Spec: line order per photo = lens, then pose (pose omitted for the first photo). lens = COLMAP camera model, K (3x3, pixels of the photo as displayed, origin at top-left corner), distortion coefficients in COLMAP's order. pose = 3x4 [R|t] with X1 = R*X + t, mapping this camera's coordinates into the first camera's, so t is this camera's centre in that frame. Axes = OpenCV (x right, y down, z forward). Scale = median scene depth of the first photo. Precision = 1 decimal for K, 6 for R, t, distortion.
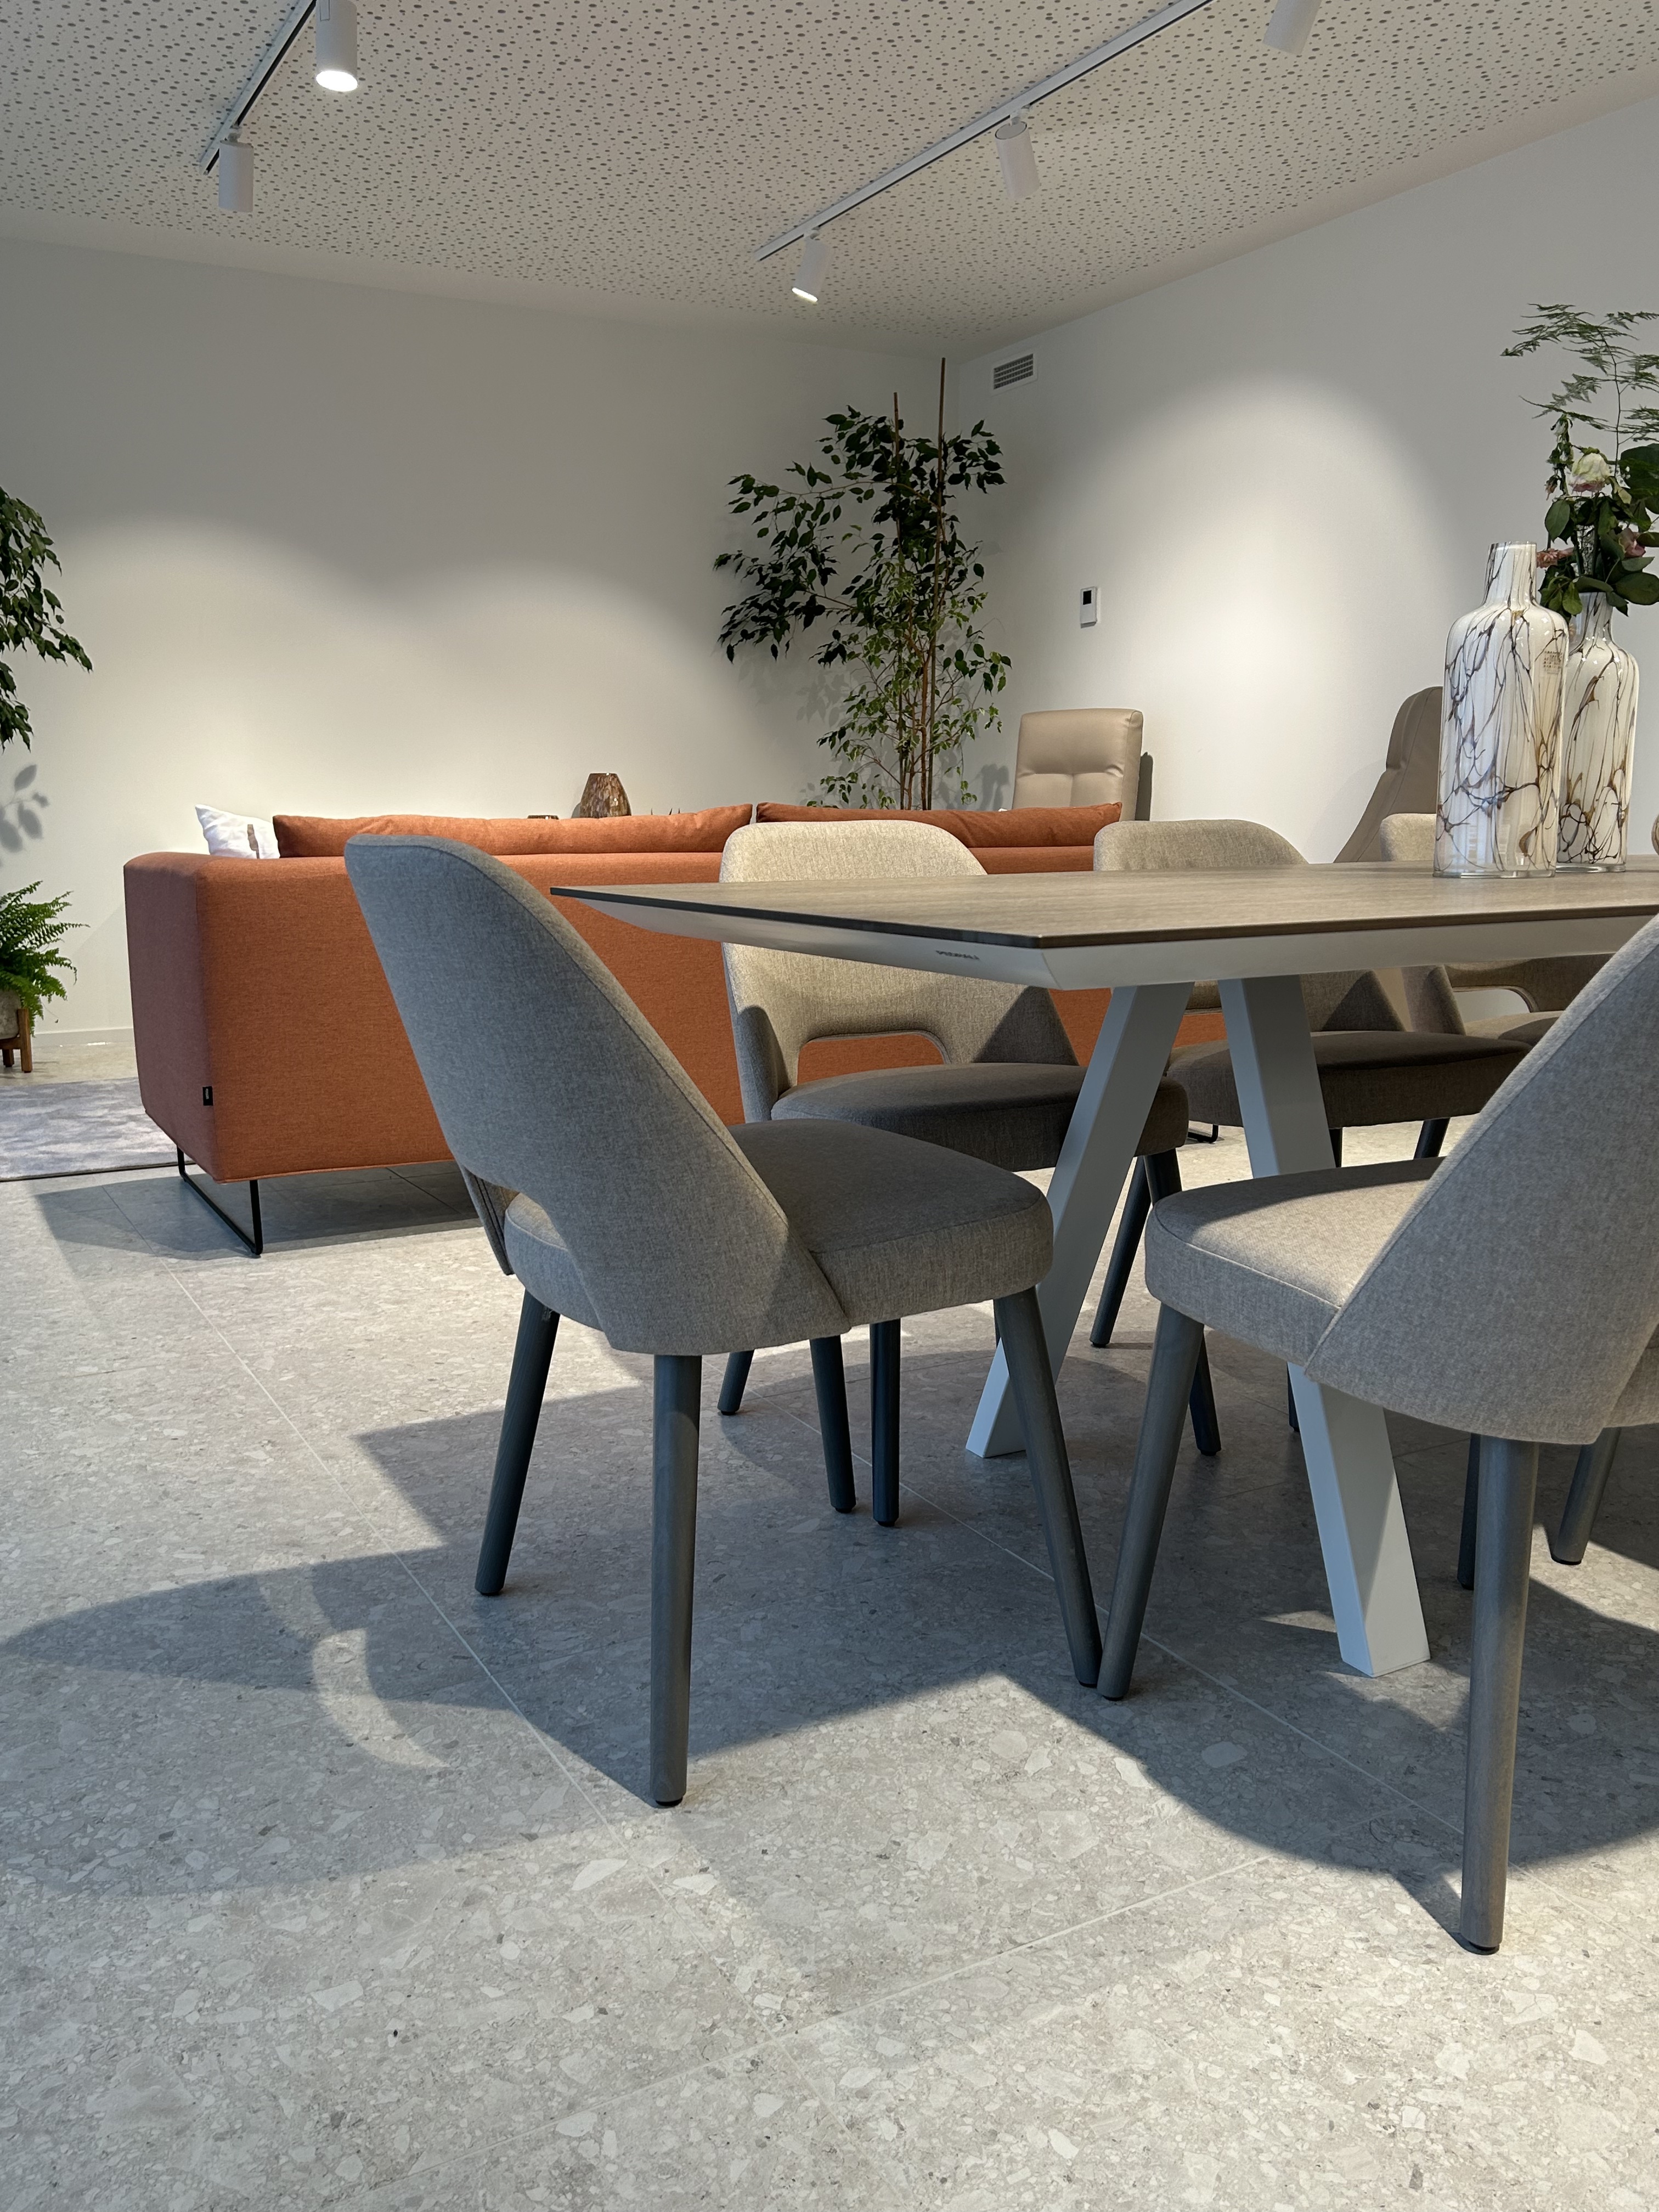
lens RADIAL K [[1808.4, 0, 829.5], [0, 1808.4, 1106.0], [0, 0, 1]] dist [0.019312, -0.009760]
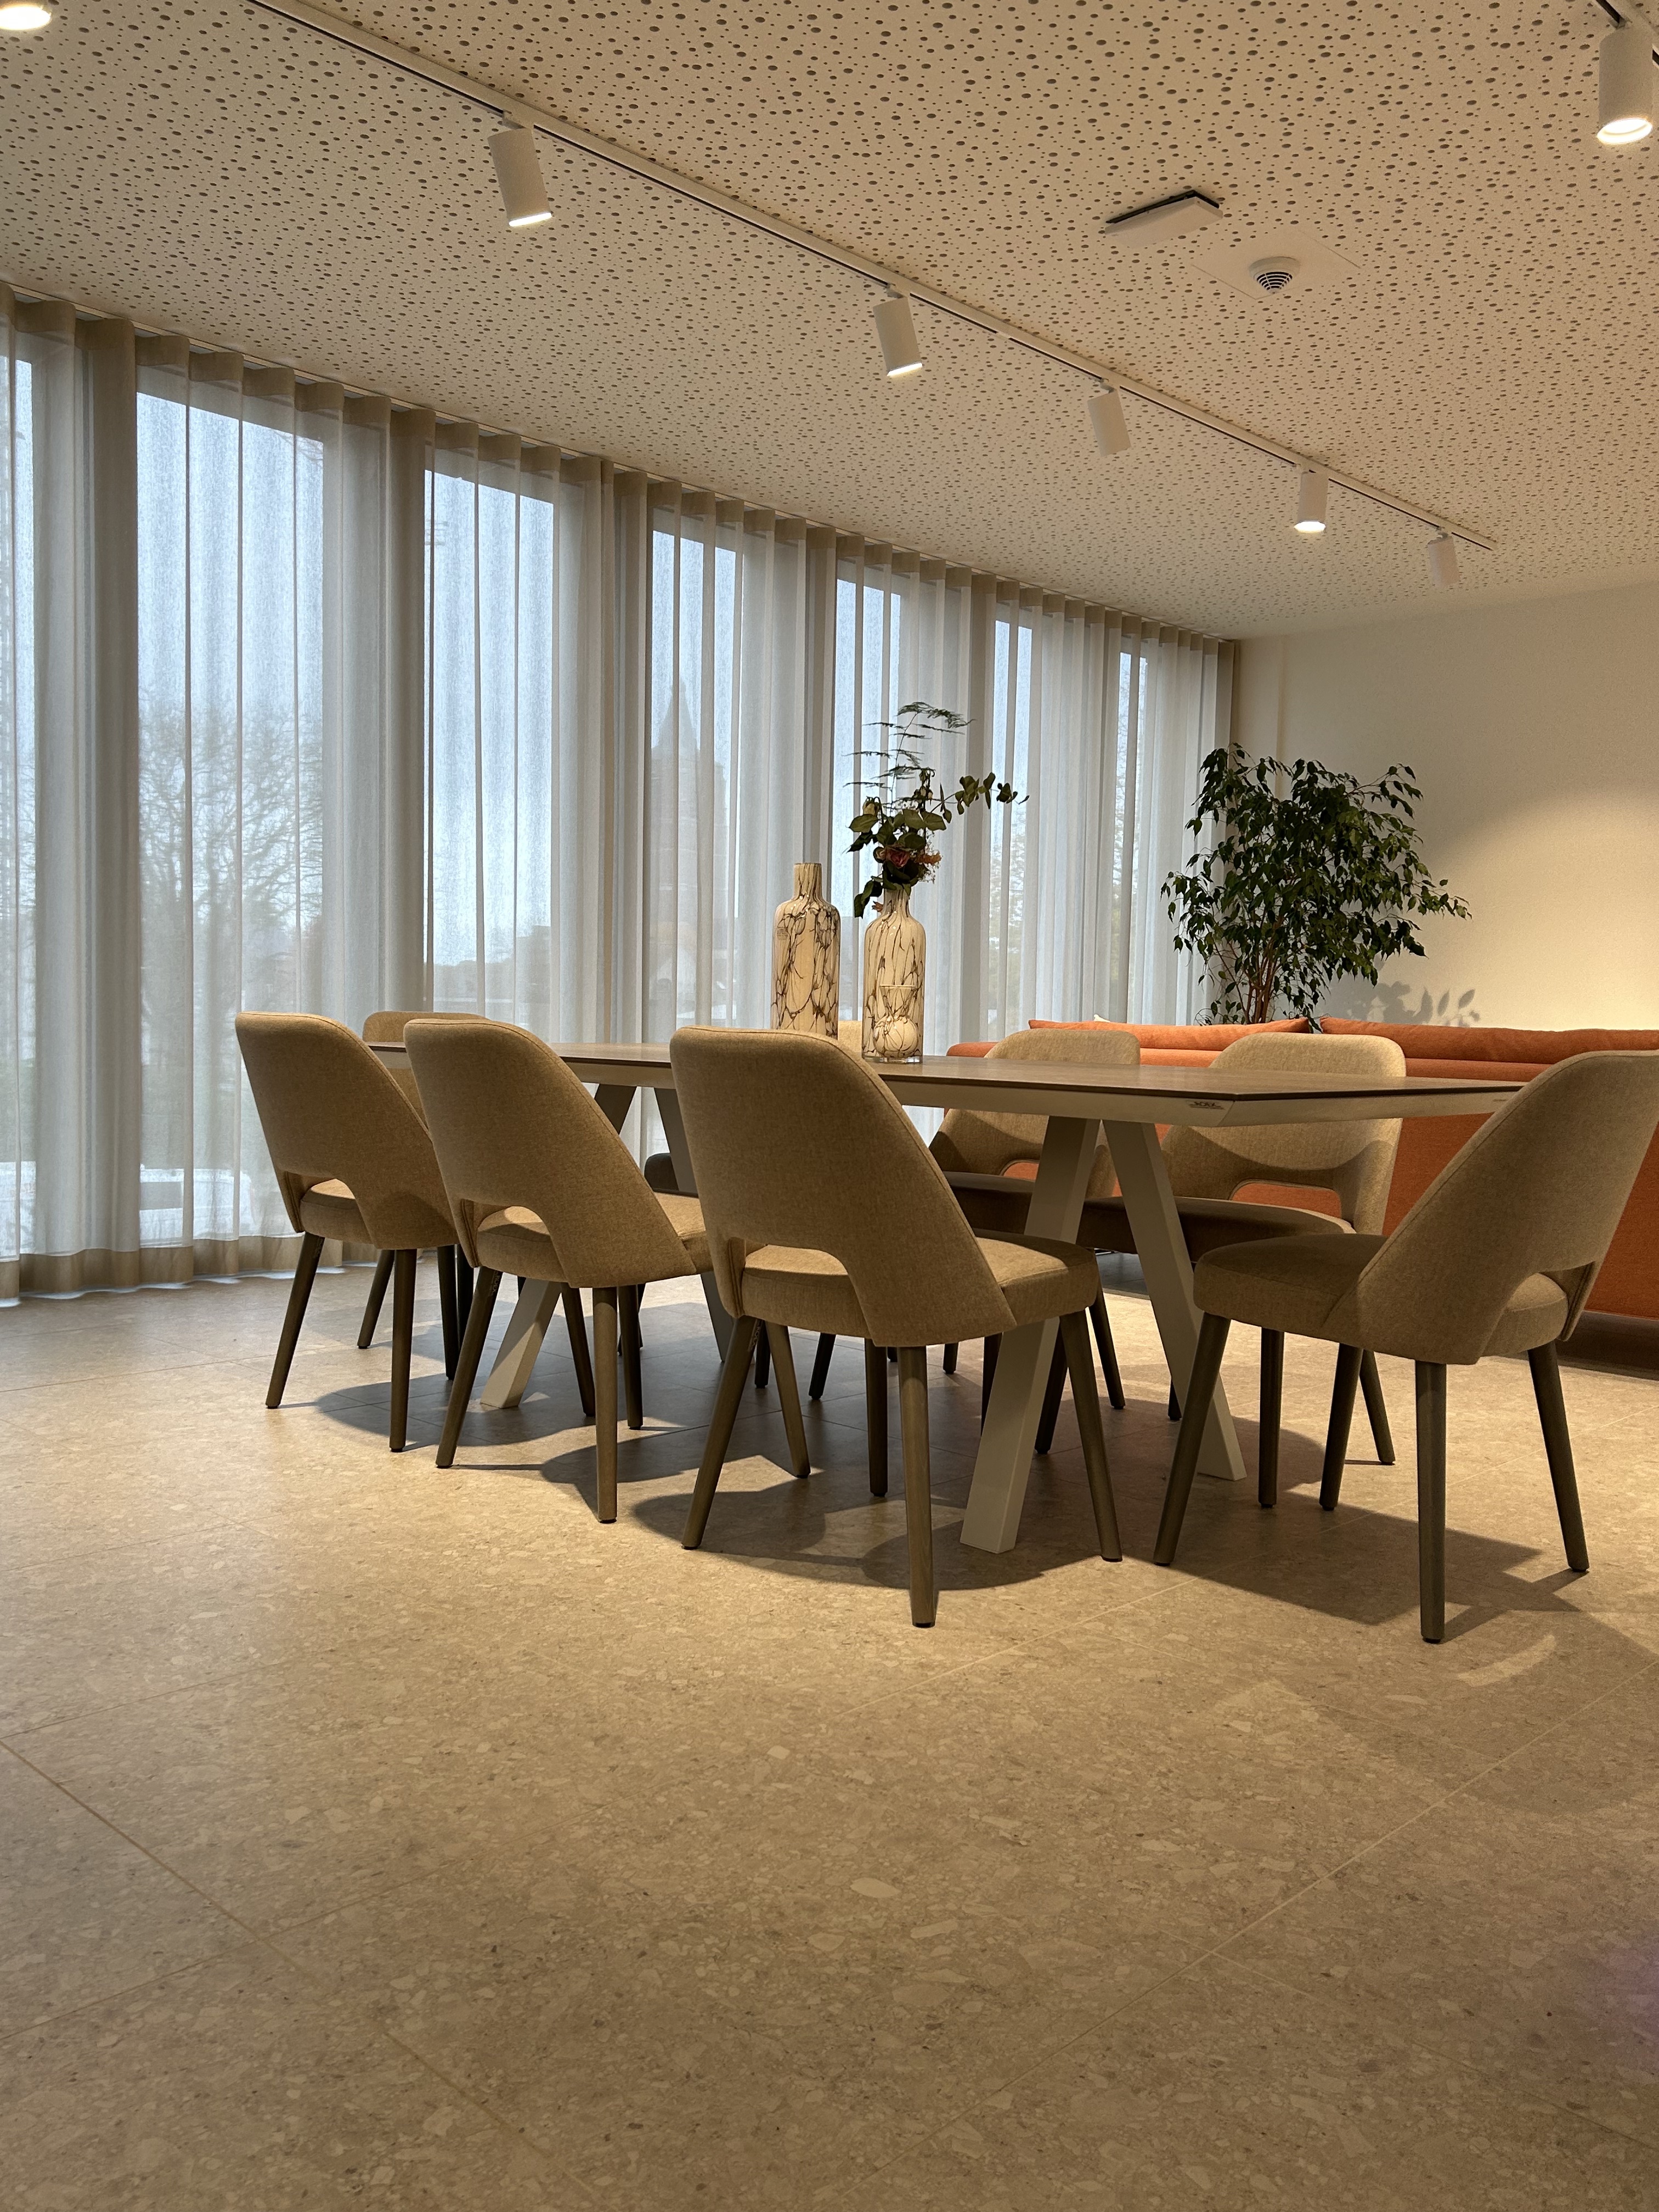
lens RADIAL K [[1821.8, 0, 829.5], [0, 1821.8, 1106.0], [0, 0, 1]] dist [0.041259, -0.058713]
pose [[0.286700, 0.061633, -0.956036, 1.926278], [-0.177473, 0.984073, 0.010219, -0.102101], [0.941439, 0.166740, 0.293072, 0.533360]]
